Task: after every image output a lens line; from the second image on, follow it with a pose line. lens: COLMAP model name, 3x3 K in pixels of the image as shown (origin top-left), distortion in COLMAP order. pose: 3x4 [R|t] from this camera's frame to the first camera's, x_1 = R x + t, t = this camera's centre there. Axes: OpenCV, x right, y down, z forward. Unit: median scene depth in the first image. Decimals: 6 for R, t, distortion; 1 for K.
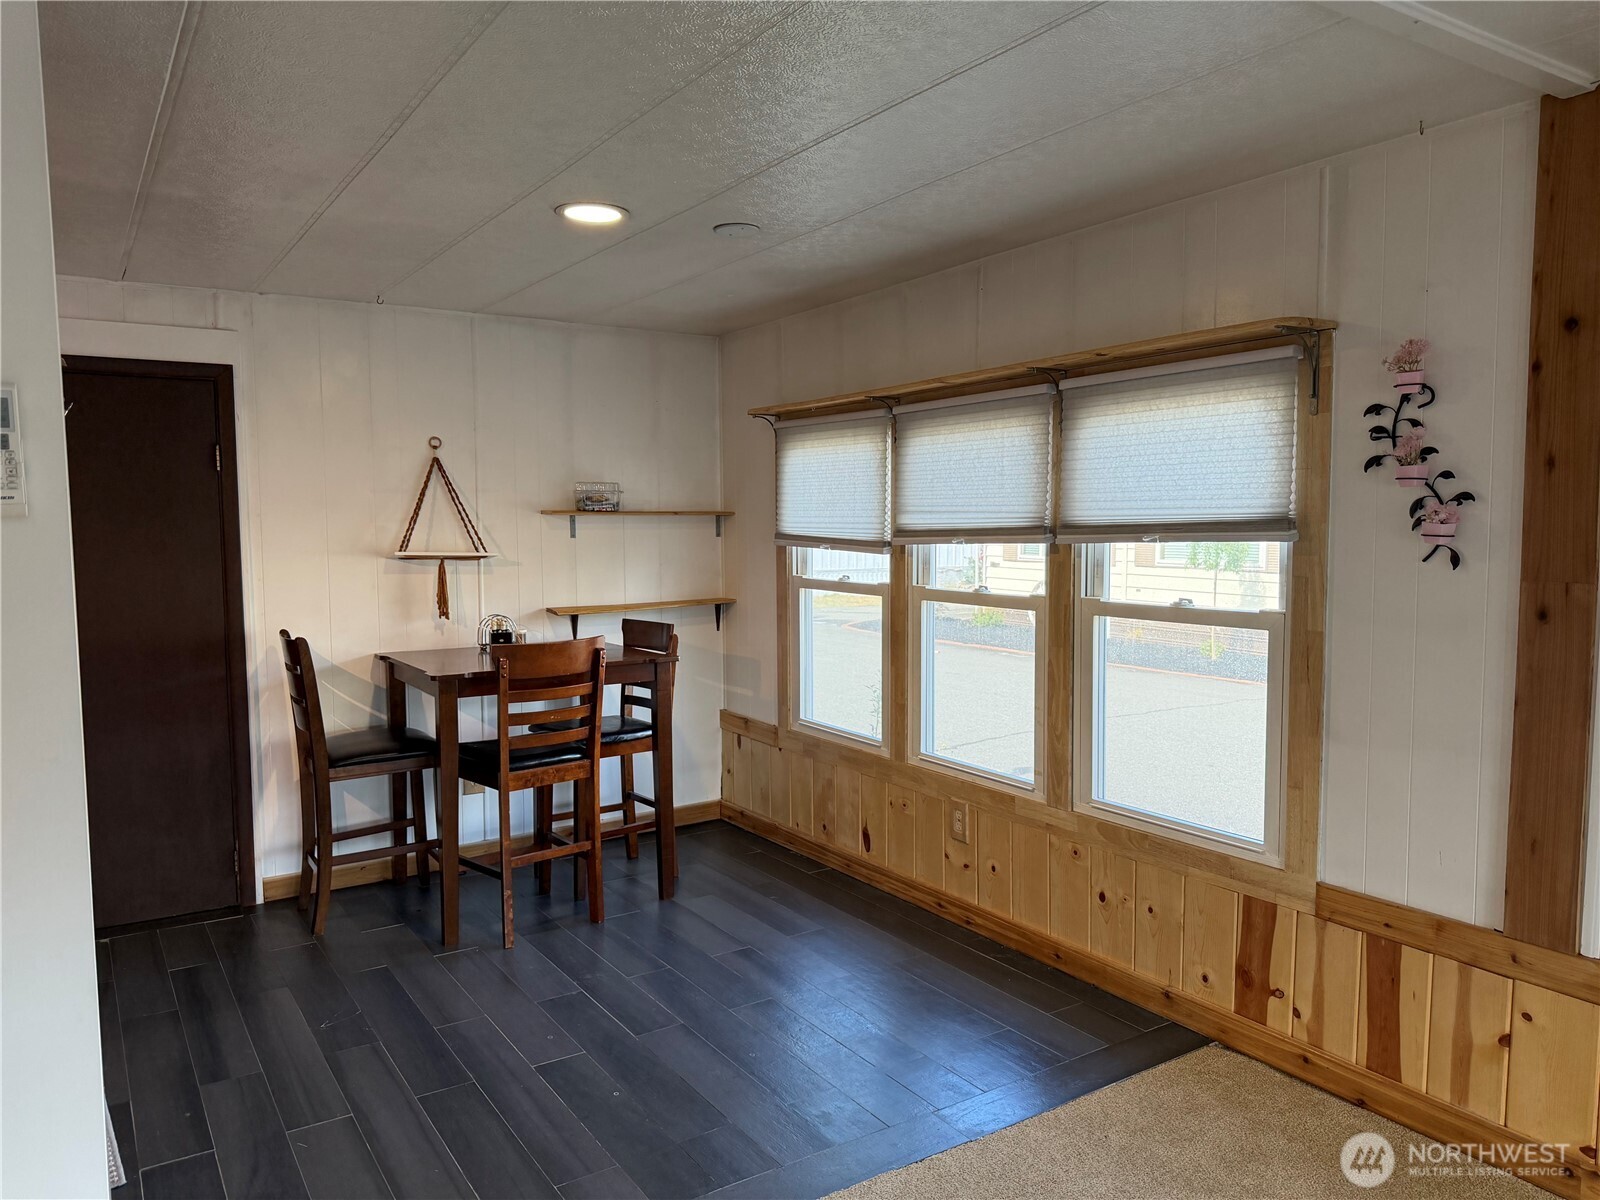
lens RADIAL K [[1118.5, 0, 800.0], [0, 1118.5, 600.0], [0, 0, 1]] dist [0.091331, -0.127452]
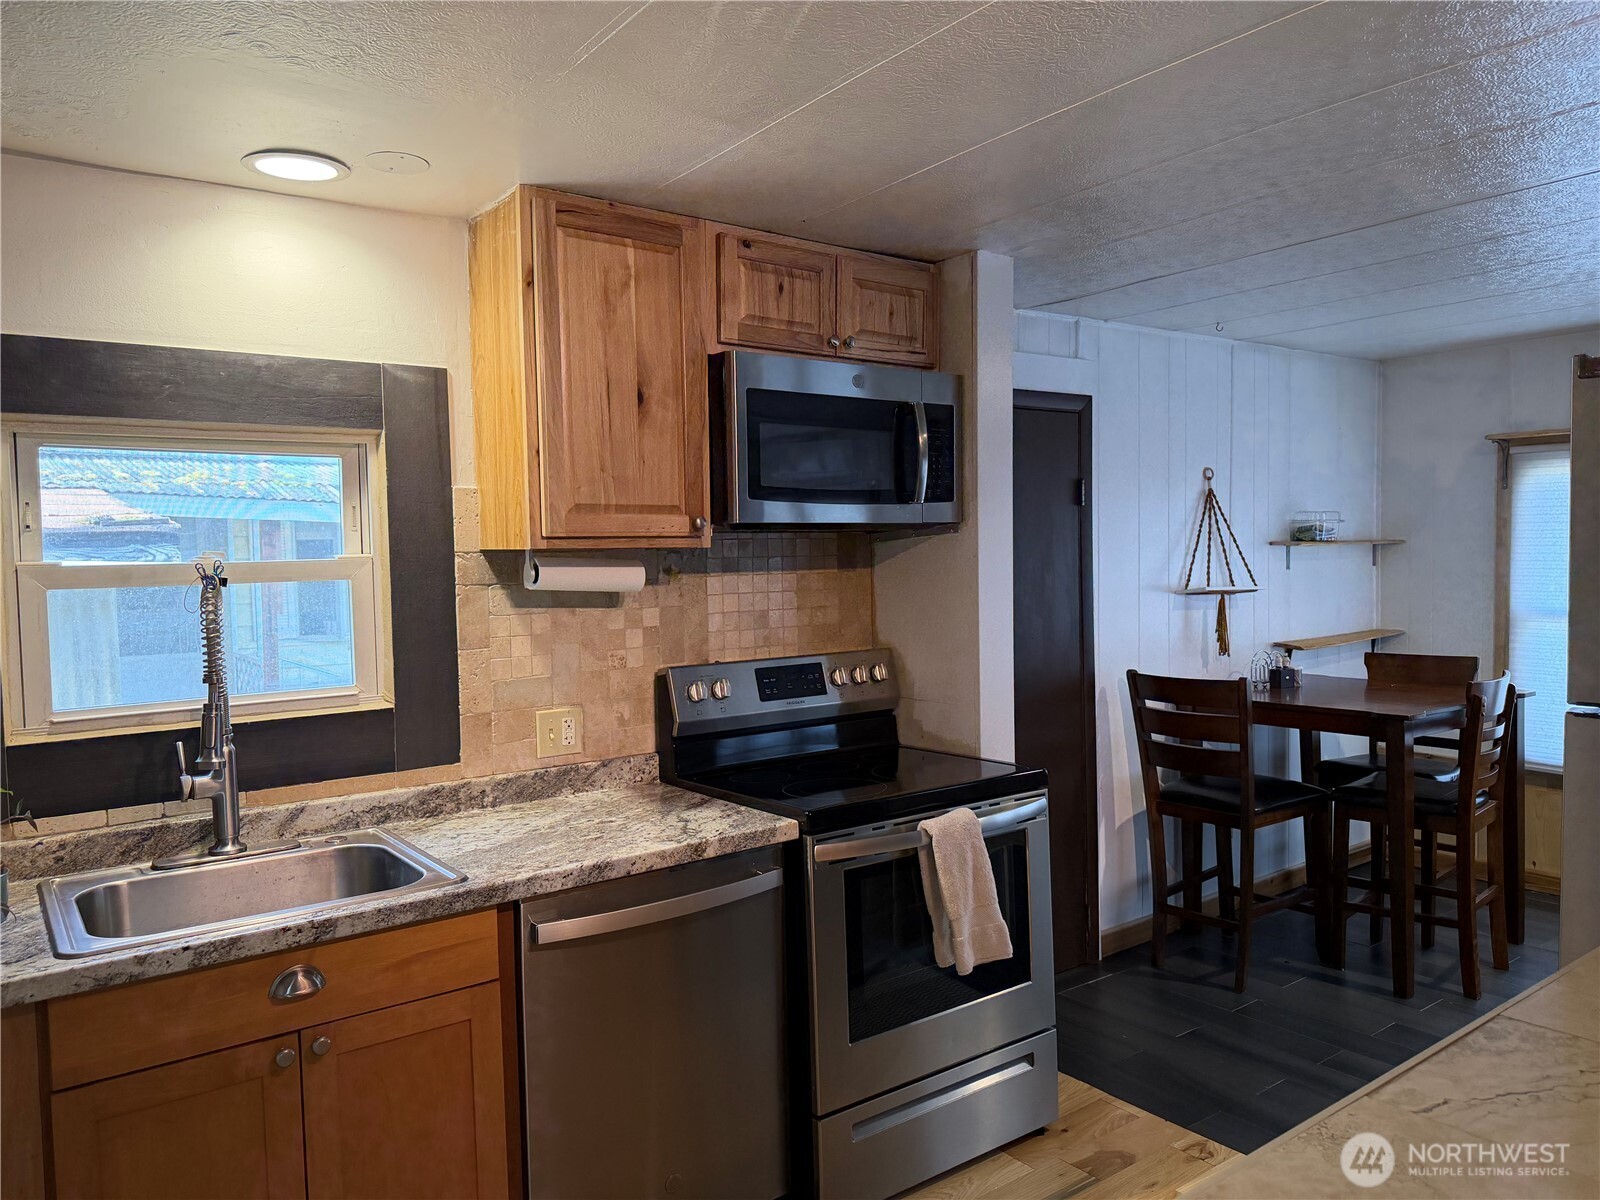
lens RADIAL K [[1118.5, 0, 800.0], [0, 1118.5, 600.0], [0, 0, 1]] dist [0.091331, -0.127452]
pose [[0.997335, -0.013085, 0.071779, -0.743422], [0.014433, 0.999729, -0.018289, -0.018512], [-0.071520, 0.019276, 0.997253, 0.064873]]
